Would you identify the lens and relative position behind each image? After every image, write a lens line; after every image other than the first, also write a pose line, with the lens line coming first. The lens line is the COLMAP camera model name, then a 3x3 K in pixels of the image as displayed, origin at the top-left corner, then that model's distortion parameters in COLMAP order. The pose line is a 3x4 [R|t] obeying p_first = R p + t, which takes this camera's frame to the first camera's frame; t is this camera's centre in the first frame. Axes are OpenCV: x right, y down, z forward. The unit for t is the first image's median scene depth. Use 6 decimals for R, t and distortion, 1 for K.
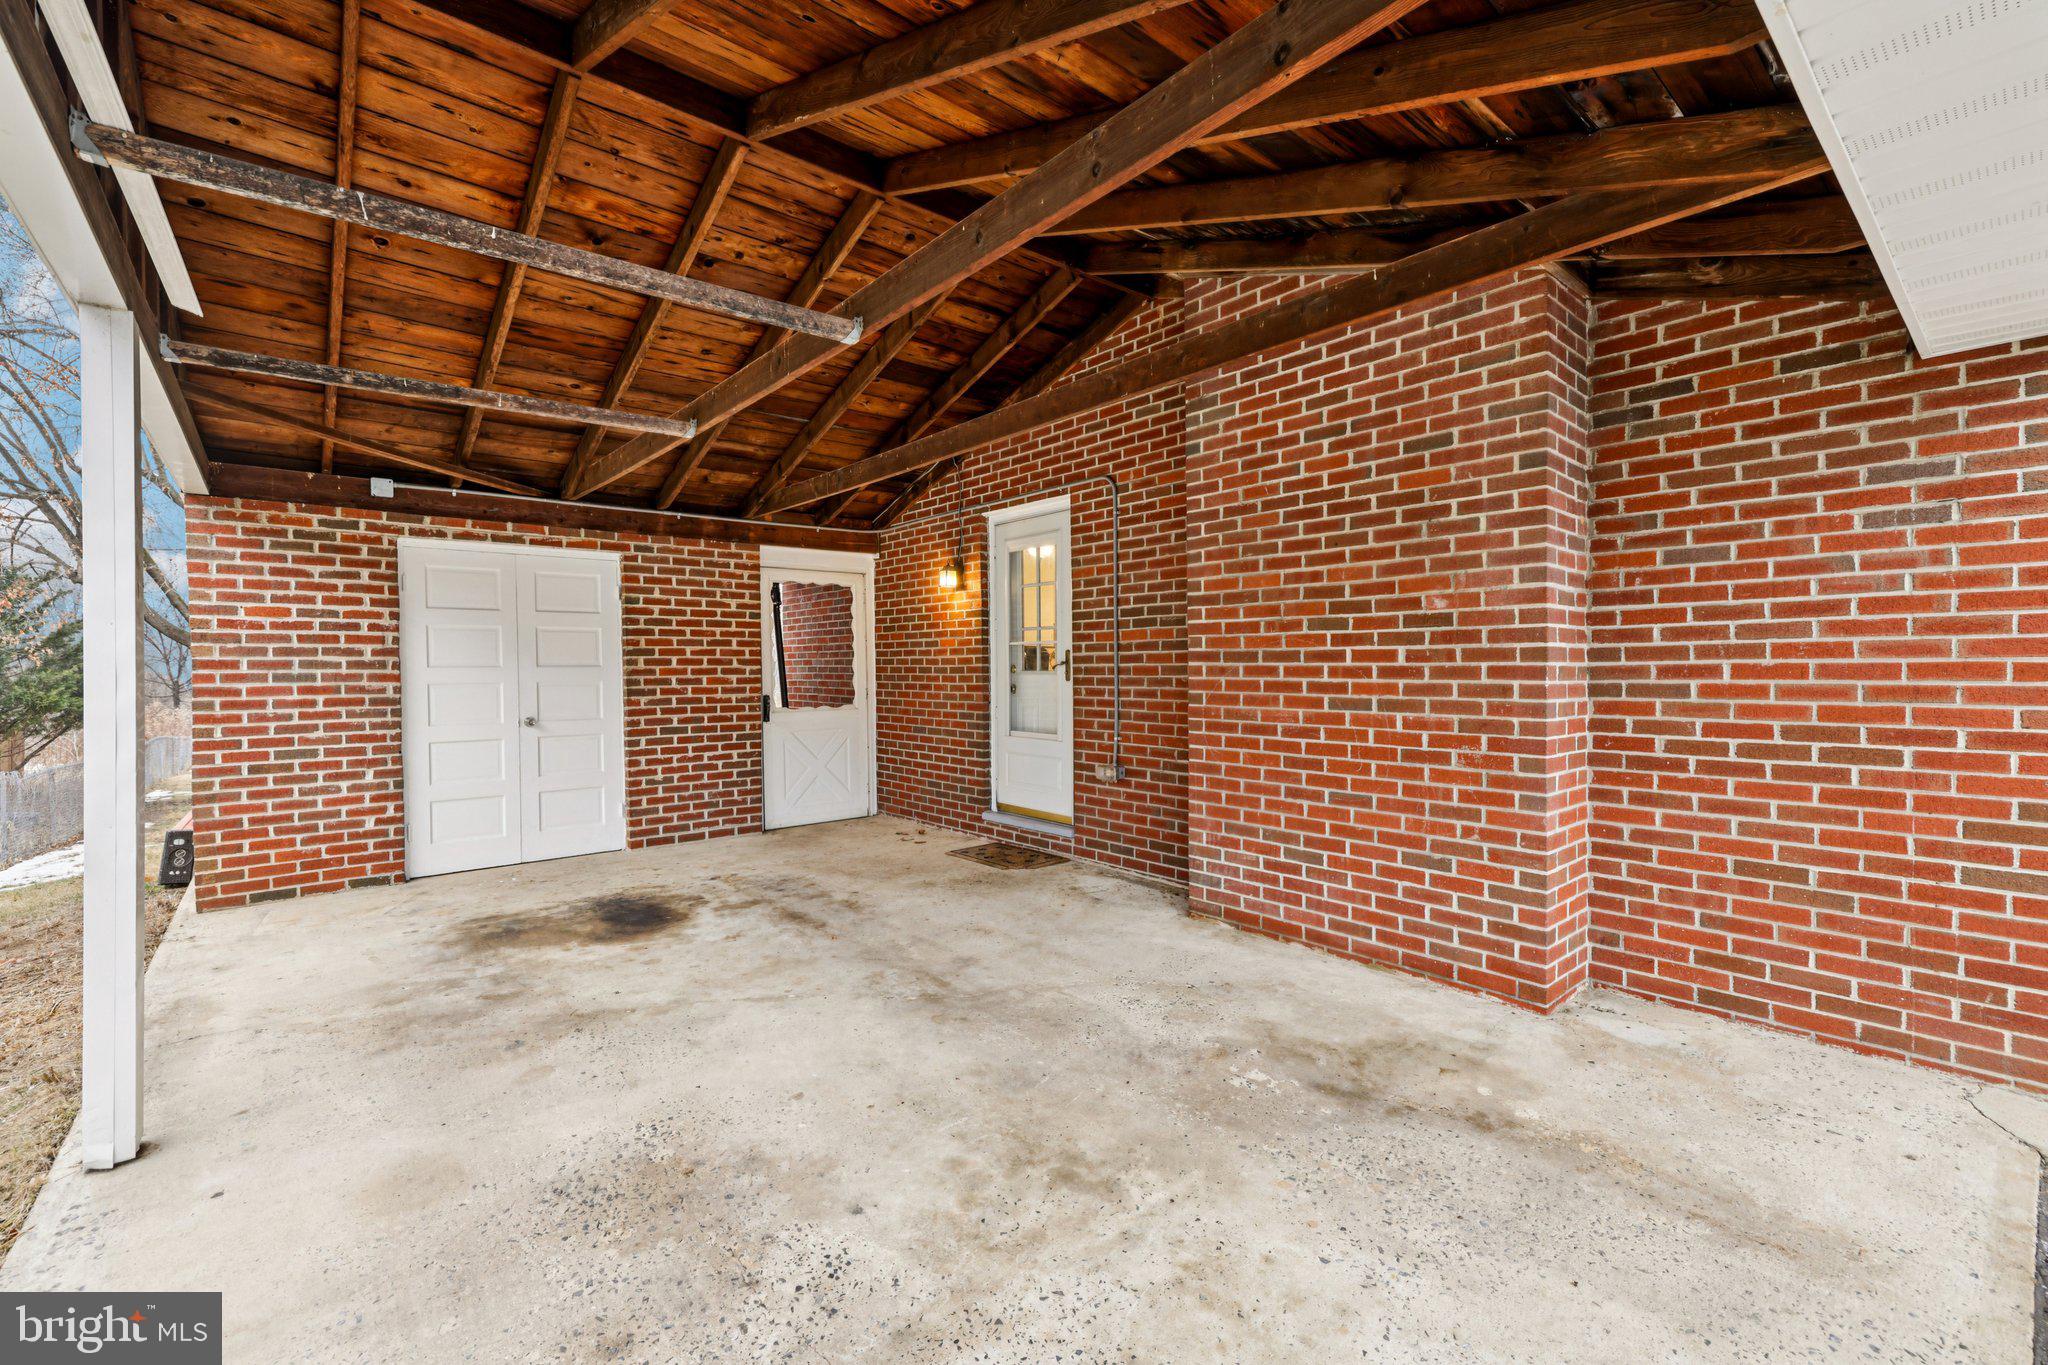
lens RADIAL K [[851.8, 0, 1018.4], [0, 851.8, 681.2], [0, 0, 1]] dist [0.000840, -0.000295]
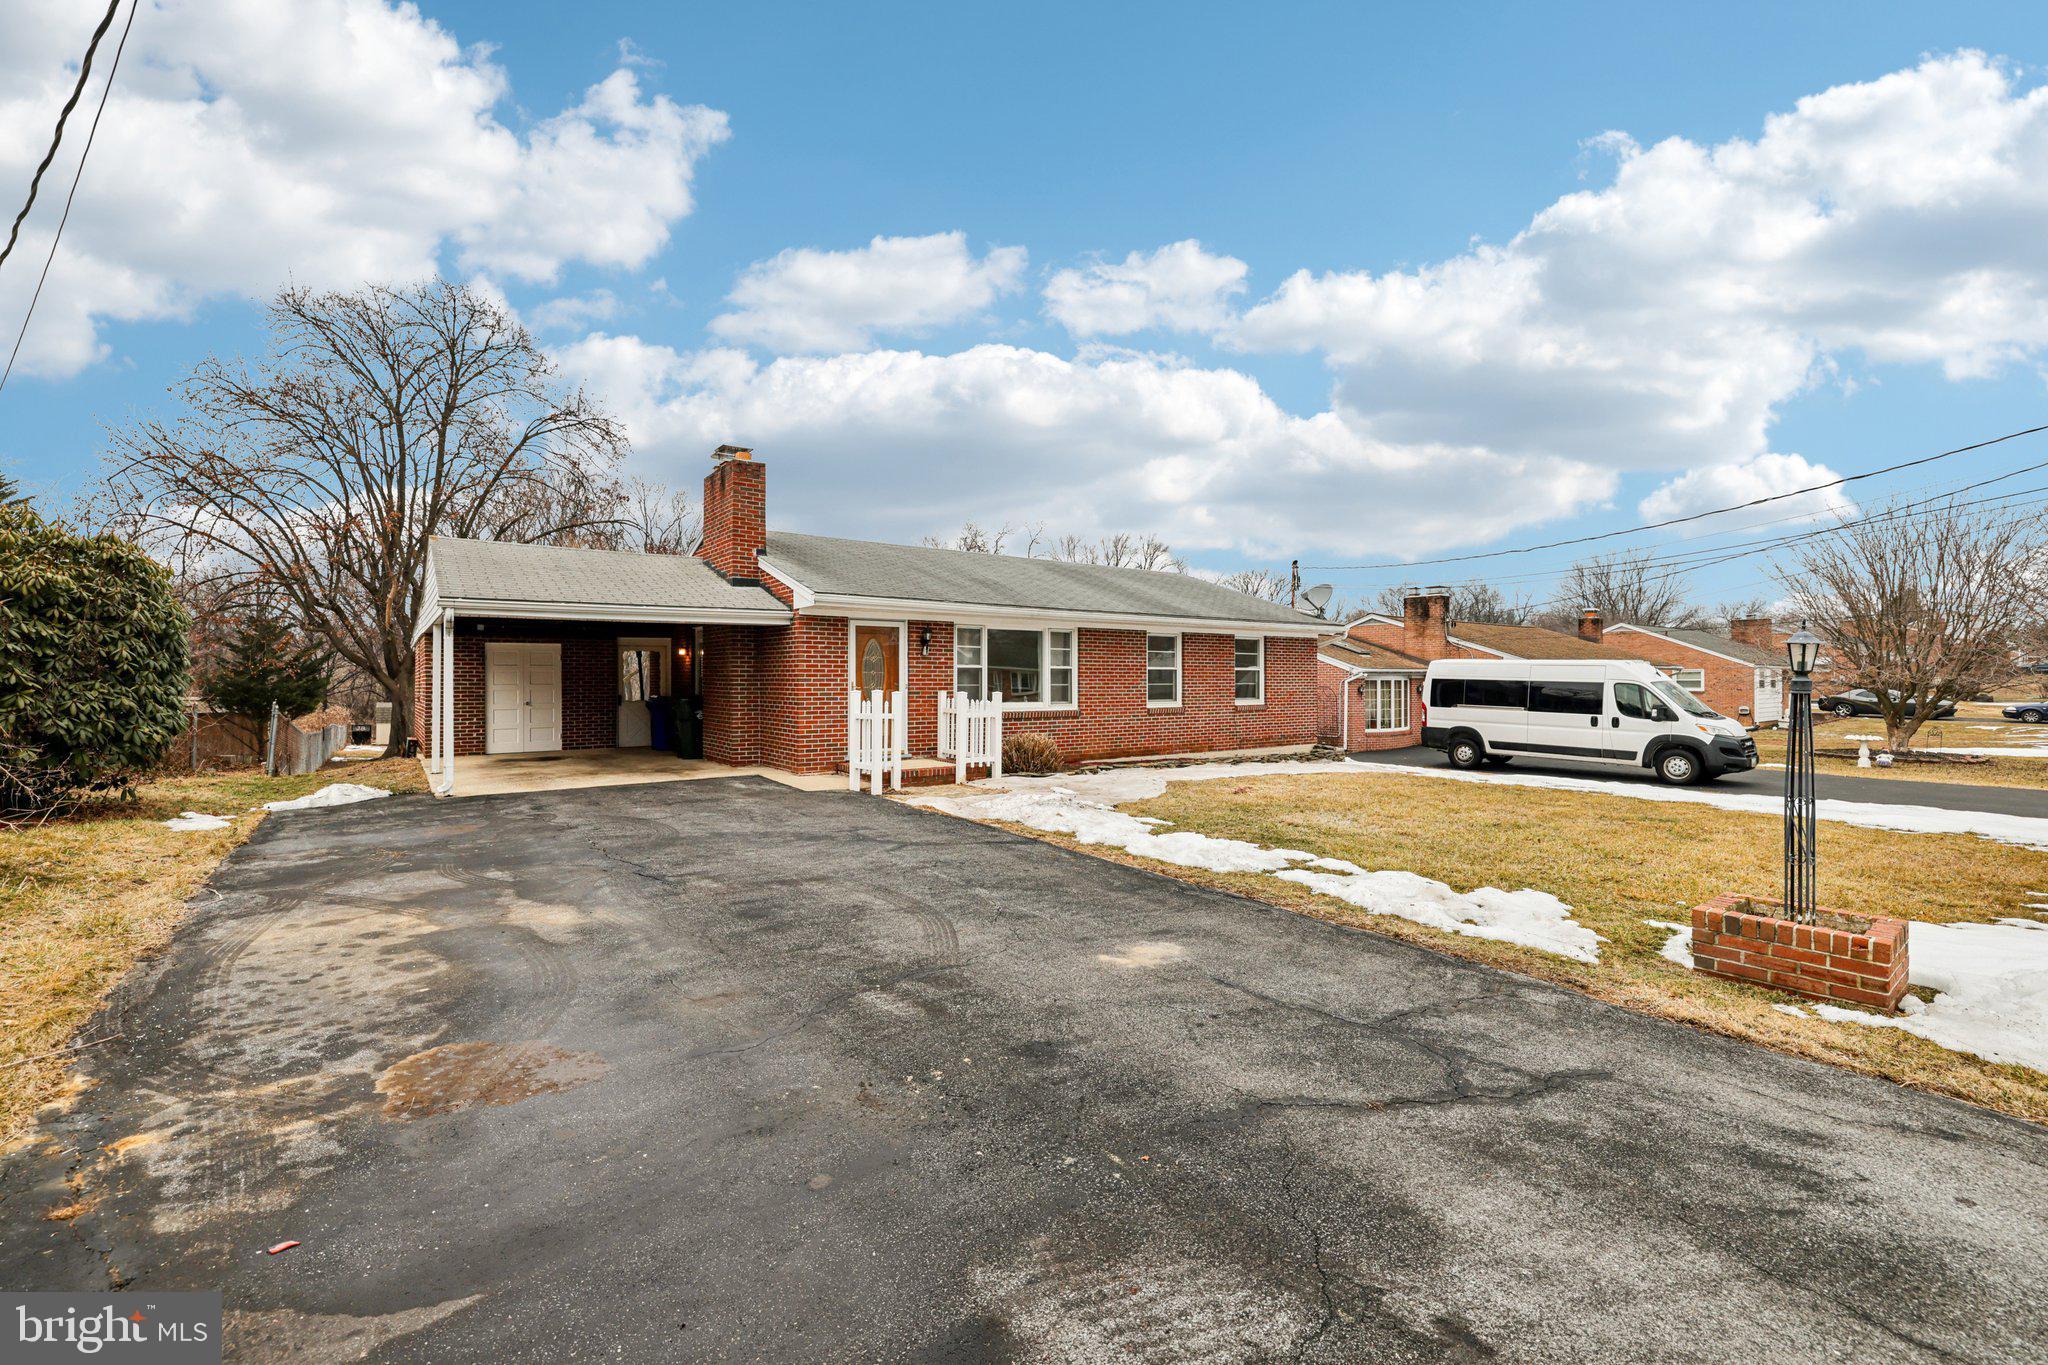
lens RADIAL K [[851.8, 0, 1017.5], [0, 851.8, 670.1], [0, 0, 1]] dist [0.000840, -0.000295]
pose [[0.997584, 0.002750, -0.069412, 0.660981], [-0.004375, 0.999720, -0.023271, -0.002923], [0.069328, 0.023519, 0.997317, -0.911470]]
